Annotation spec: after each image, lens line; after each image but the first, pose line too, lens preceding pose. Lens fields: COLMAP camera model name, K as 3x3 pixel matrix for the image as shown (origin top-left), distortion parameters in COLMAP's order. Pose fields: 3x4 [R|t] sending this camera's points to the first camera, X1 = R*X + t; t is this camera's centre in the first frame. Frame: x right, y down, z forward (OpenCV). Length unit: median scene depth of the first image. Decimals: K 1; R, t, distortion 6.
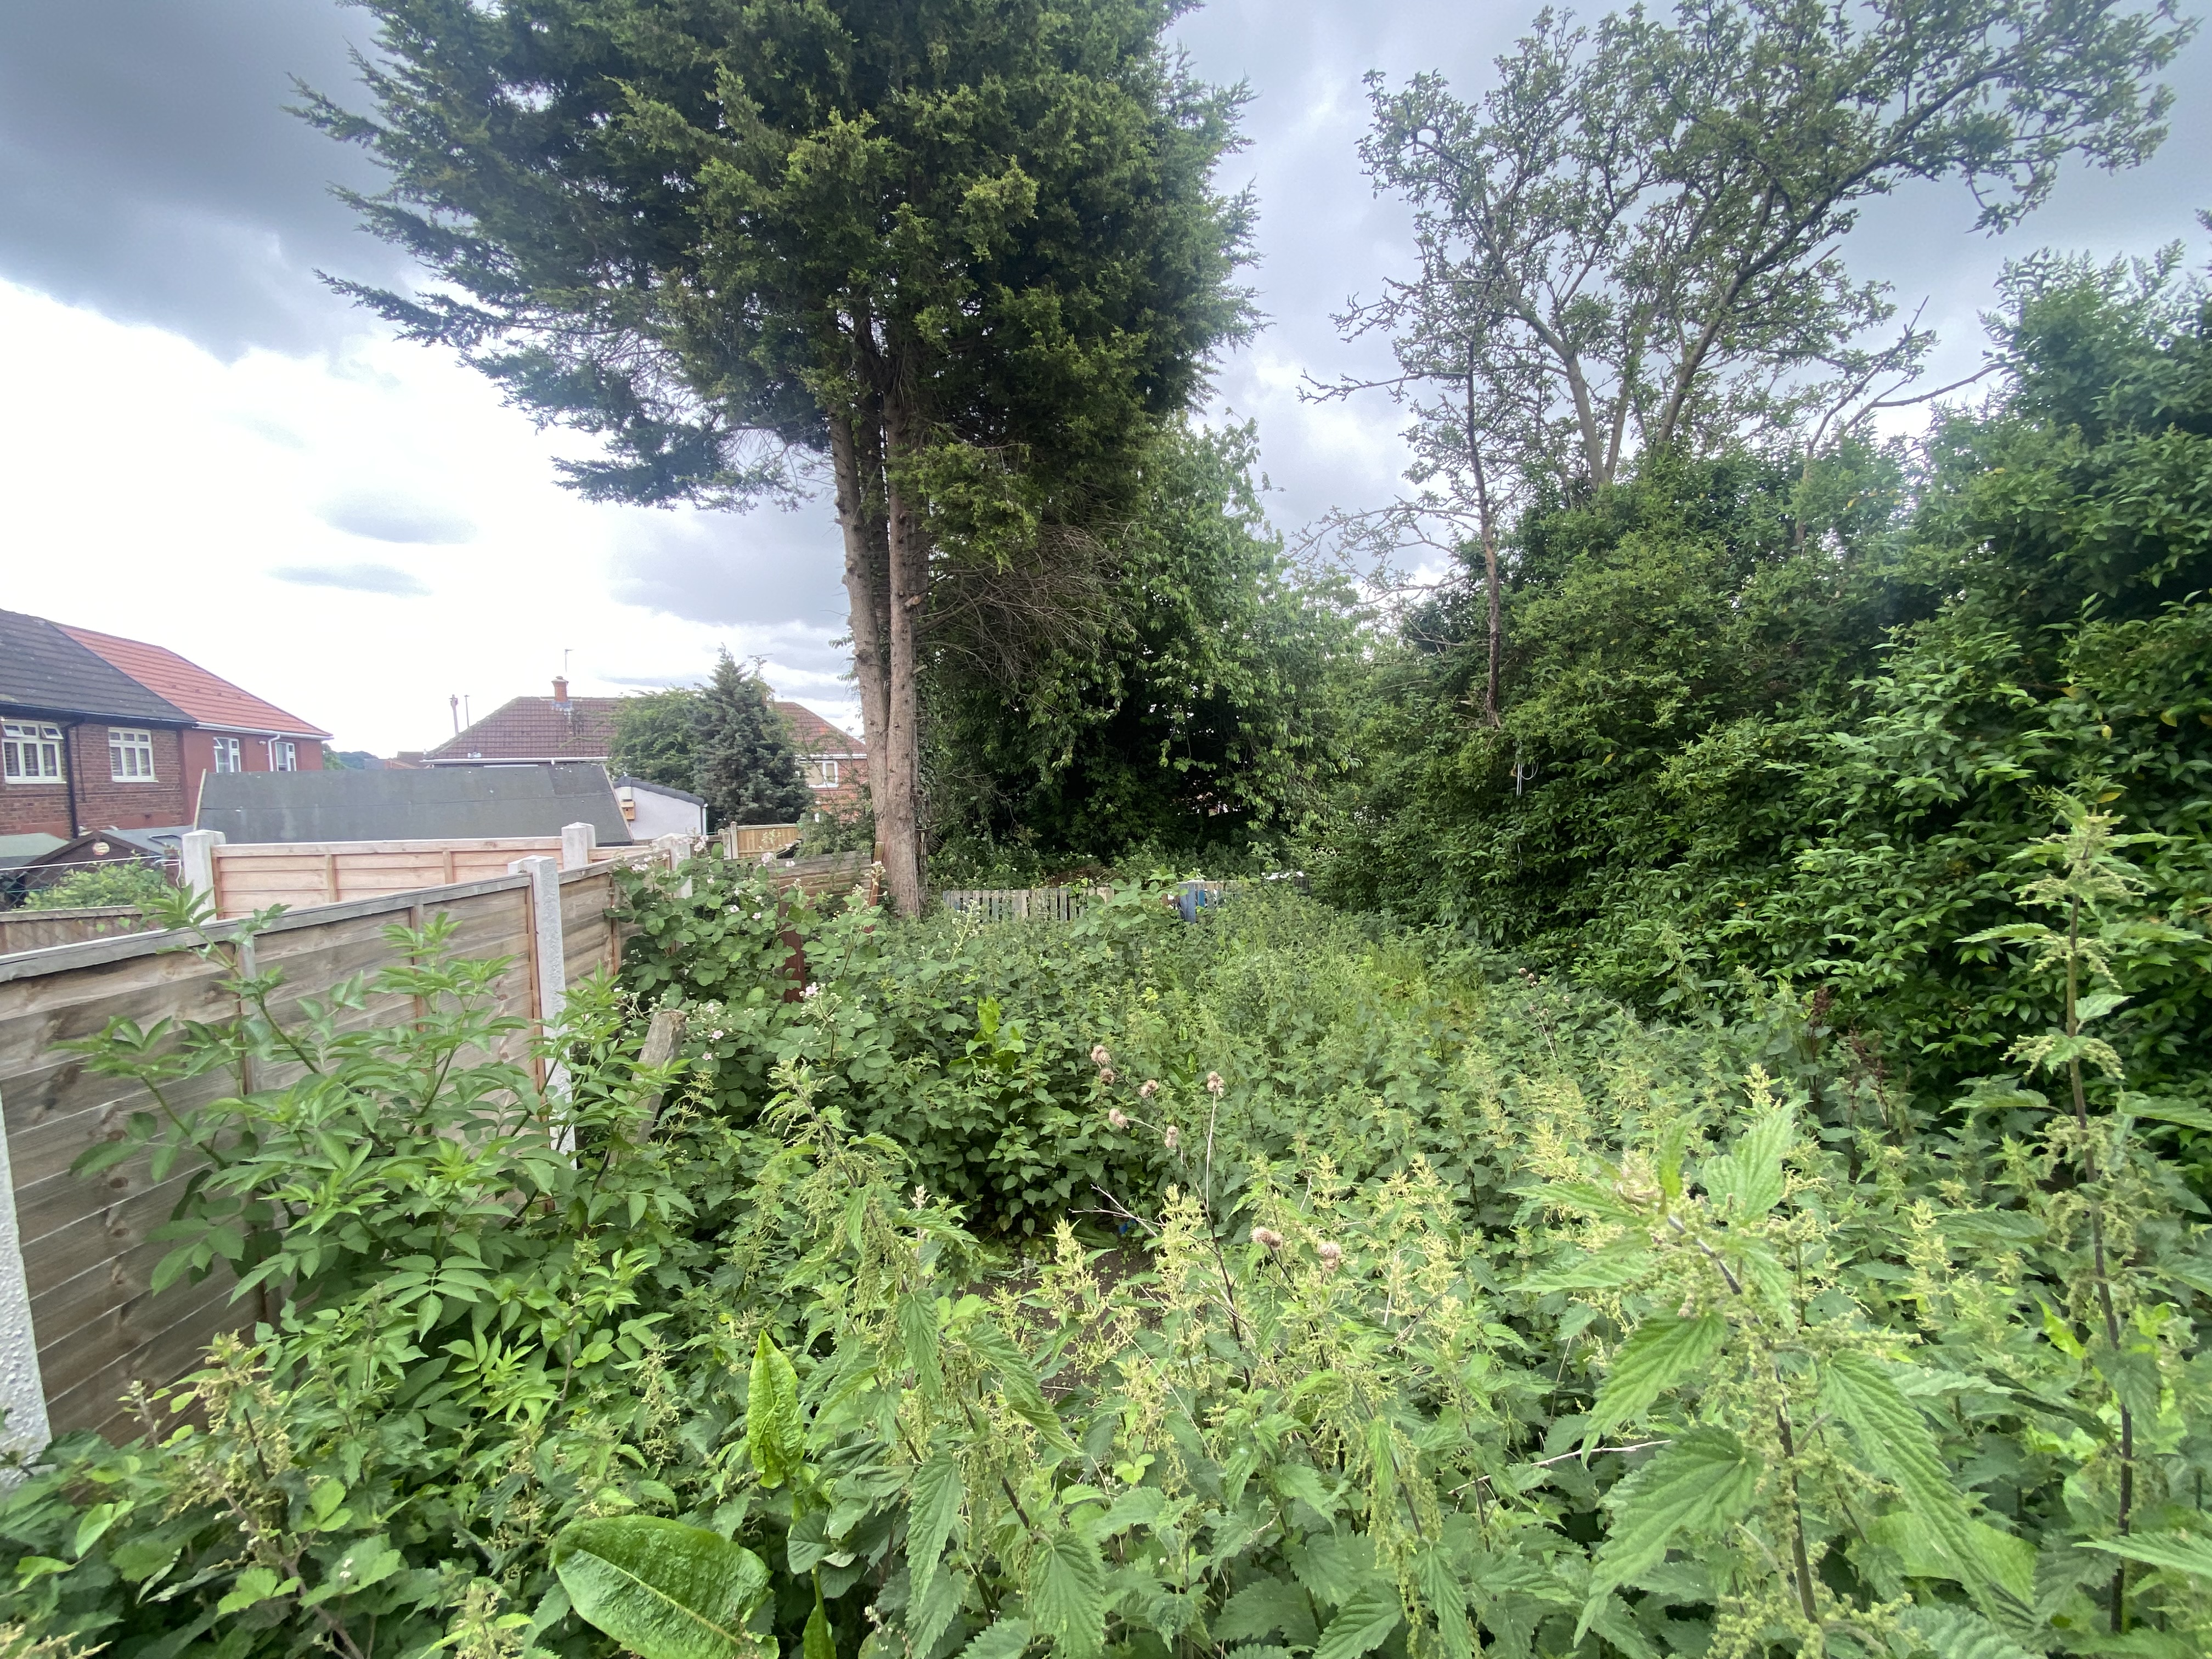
lens RADIAL K [[866.3, 0, 1106.0], [0, 866.3, 836.8], [0, 0, 1]] dist [0.039744, -0.031623]
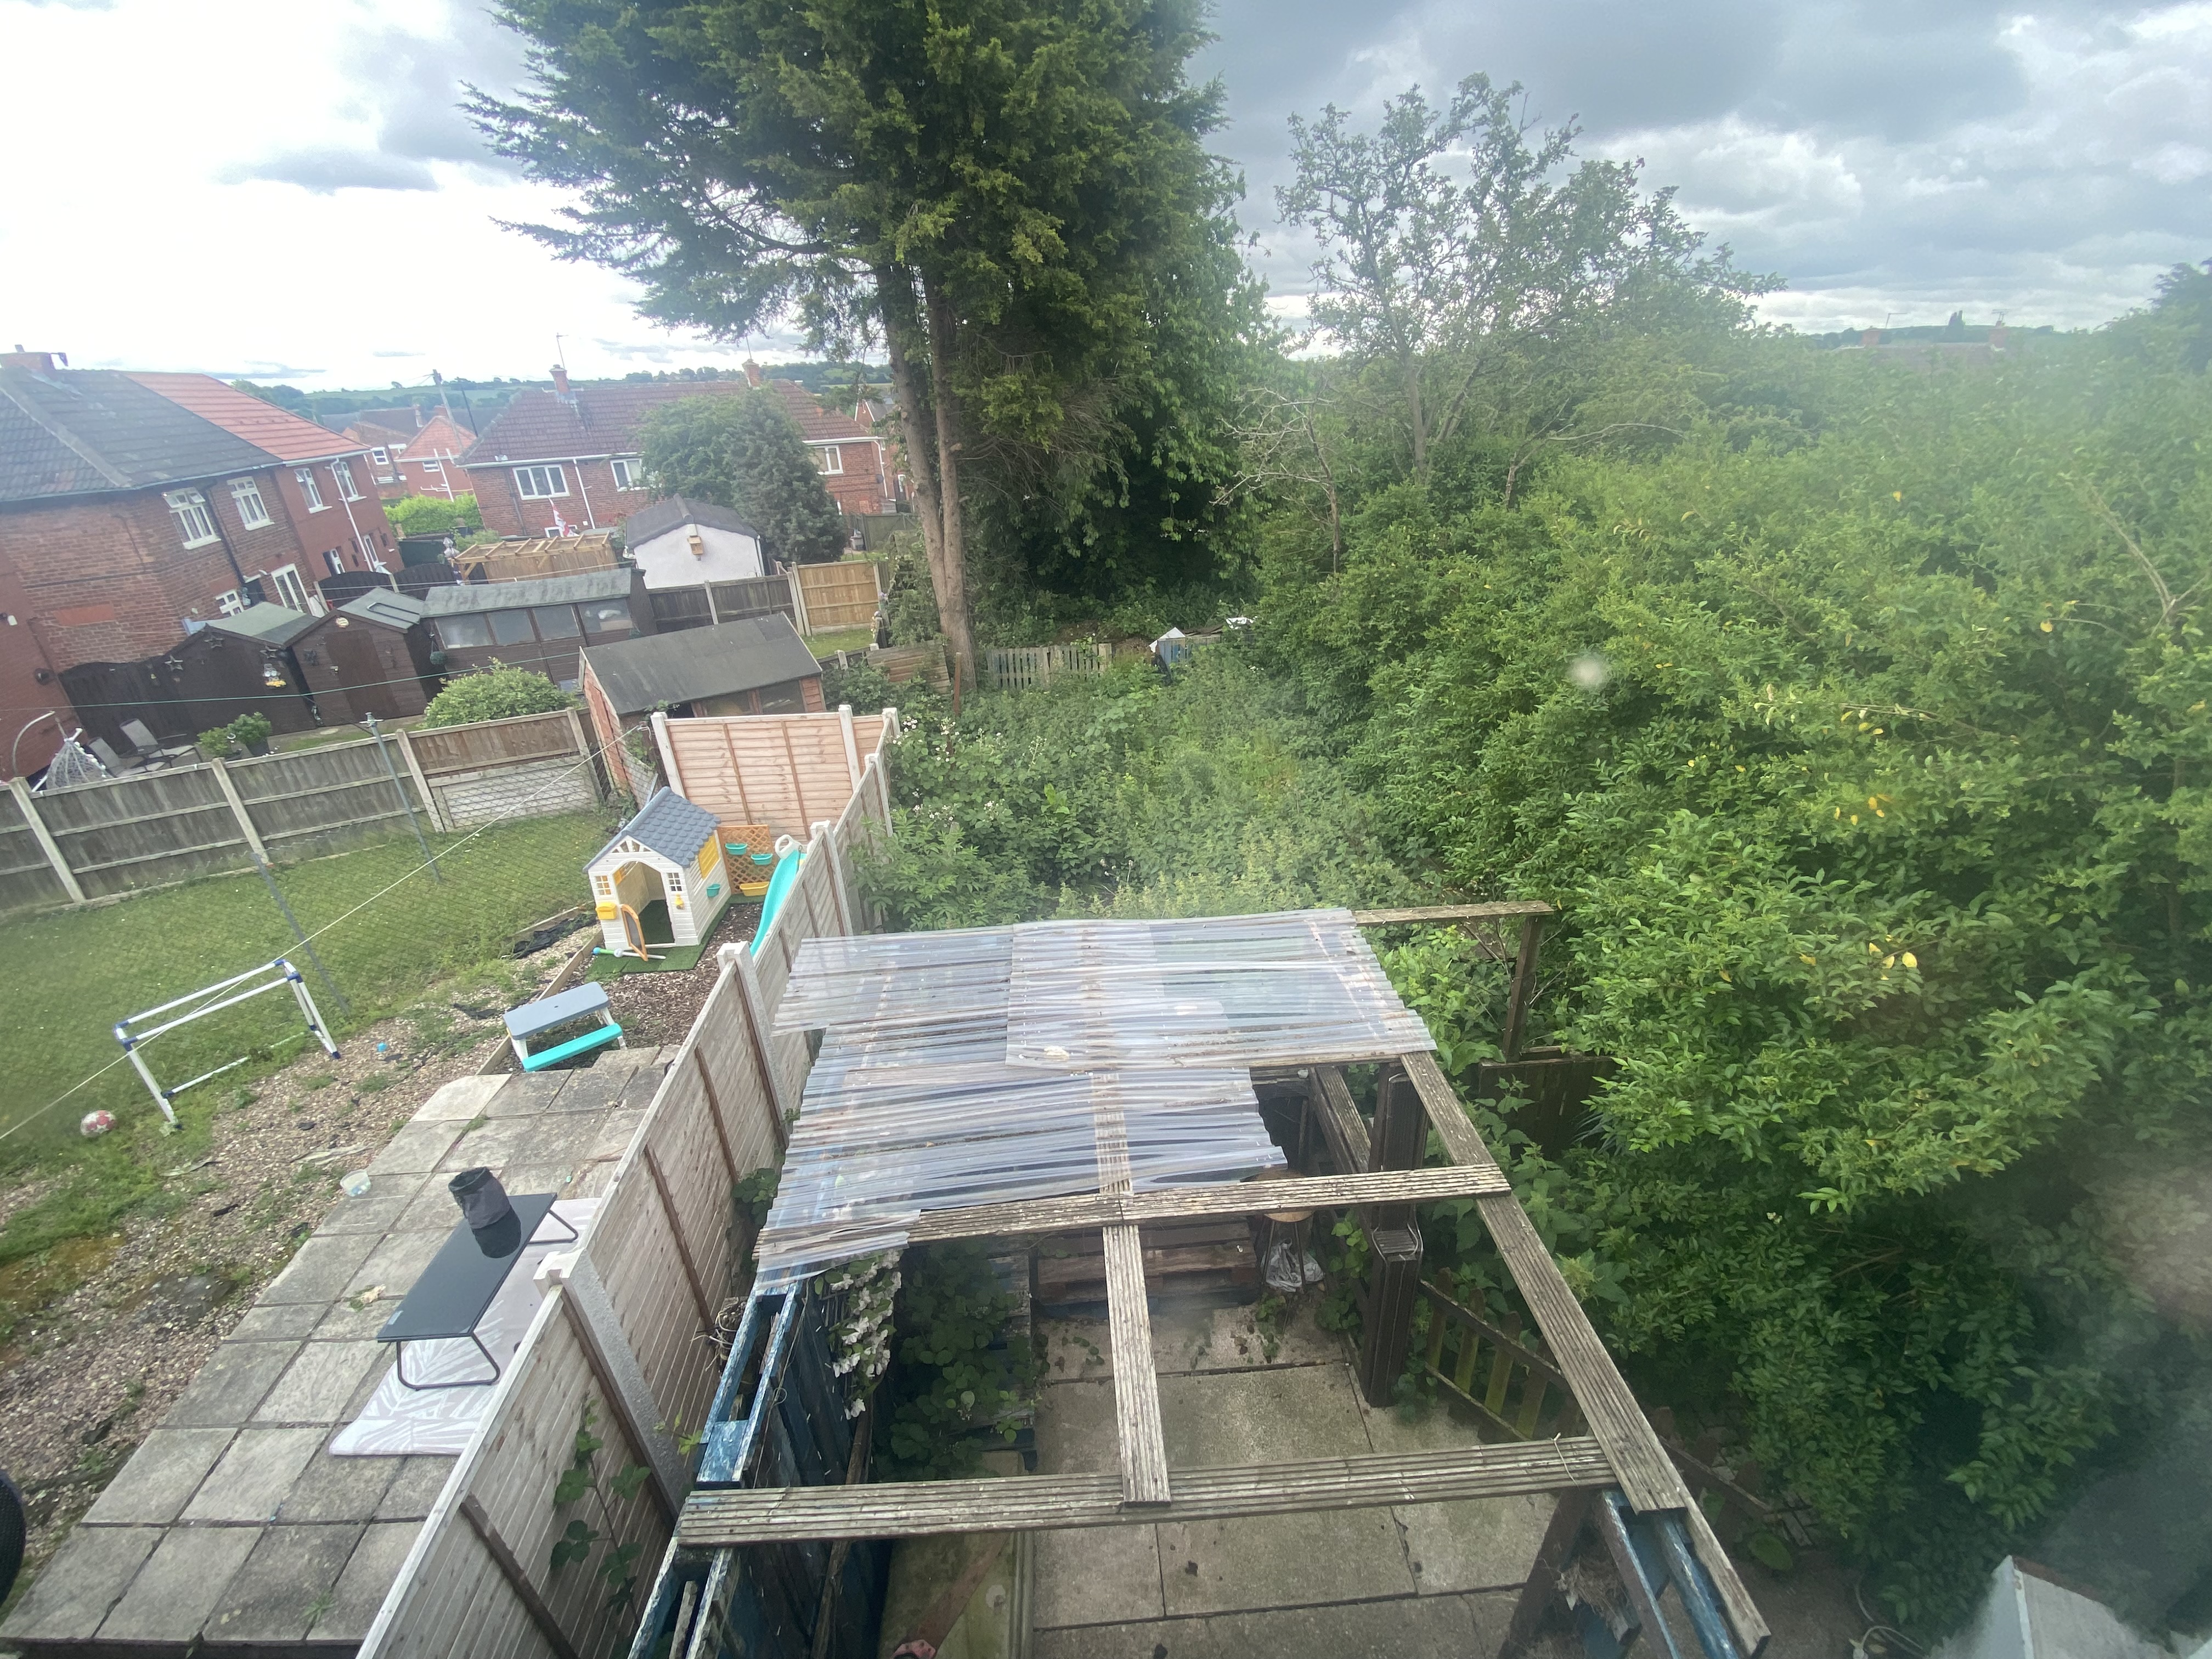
lens RADIAL K [[866.3, 0, 1106.0], [0, 866.3, 836.8], [0, 0, 1]] dist [0.039744, -0.031623]
pose [[0.999887, -0.013758, -0.006003, 0.005736], [0.015009, 0.921024, 0.389218, -0.235252], [0.000174, -0.389264, 0.921126, -0.450839]]
